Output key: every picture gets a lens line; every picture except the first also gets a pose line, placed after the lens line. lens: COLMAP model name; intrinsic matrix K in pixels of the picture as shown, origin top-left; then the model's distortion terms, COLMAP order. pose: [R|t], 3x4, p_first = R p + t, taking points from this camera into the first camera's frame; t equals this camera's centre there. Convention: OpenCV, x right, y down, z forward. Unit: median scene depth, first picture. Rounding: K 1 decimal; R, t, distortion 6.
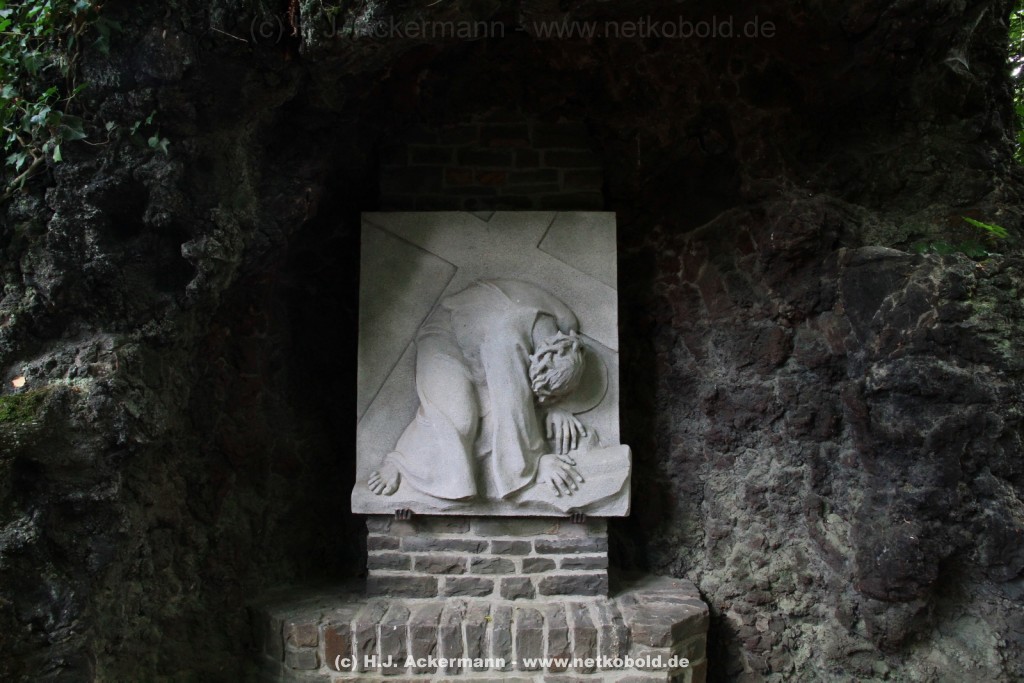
lens RADIAL K [[711.1, 0, 510.6], [0, 711.1, 338.2], [0, 0, 1]] dist [-0.115411, 0.085408]
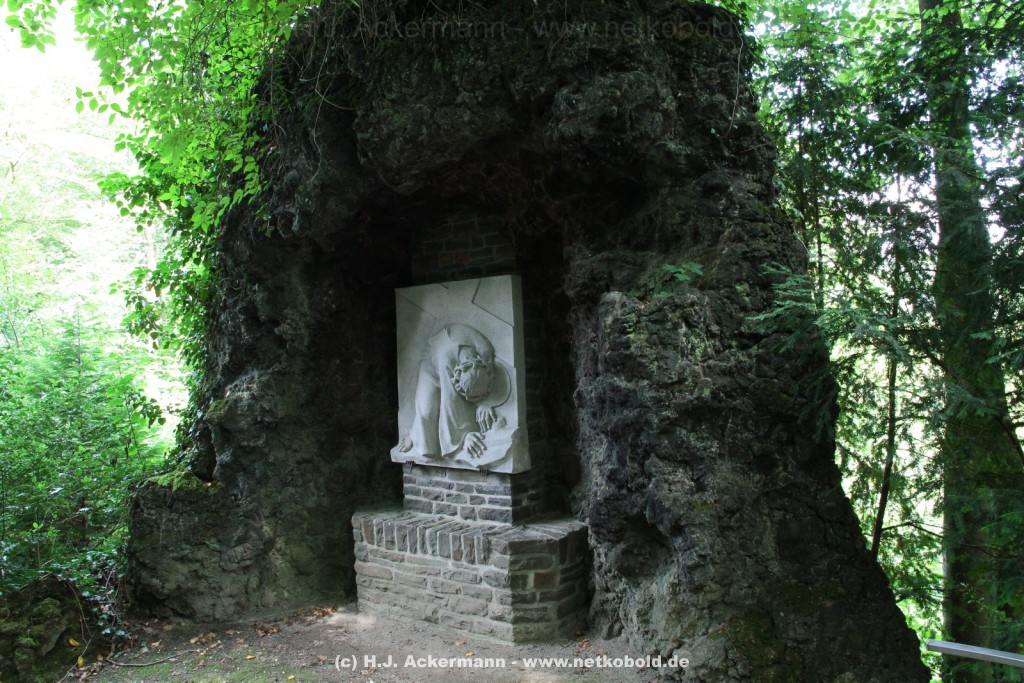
lens RADIAL K [[711.1, 0, 512.3], [0, 711.1, 339.6], [0, 0, 1]] dist [-0.115411, 0.085408]
pose [[0.805249, -0.044810, -0.591241, 1.110152], [0.070937, 0.997259, 0.021033, -0.075879], [0.588678, -0.058878, 0.806221, -0.248263]]
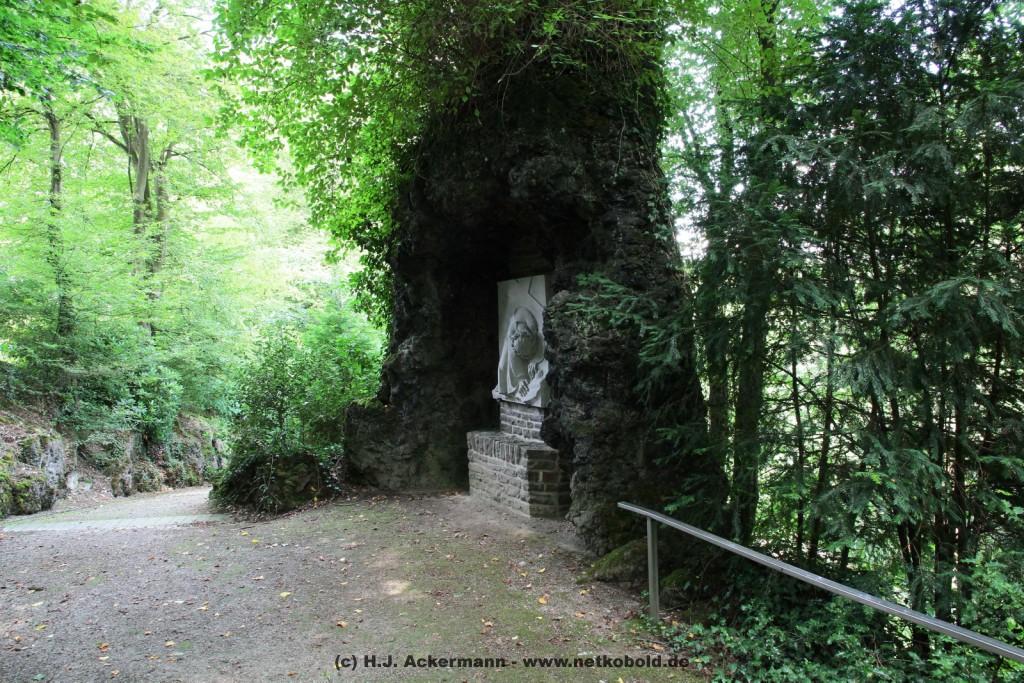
lens RADIAL K [[711.1, 0, 511.7], [0, 711.1, 340.9], [0, 0, 1]] dist [-0.115411, 0.085408]
pose [[0.459108, 0.001482, -0.888379, 2.237304], [0.078760, 0.995993, 0.042364, -0.076787], [0.884882, -0.089418, 0.457152, -0.152041]]
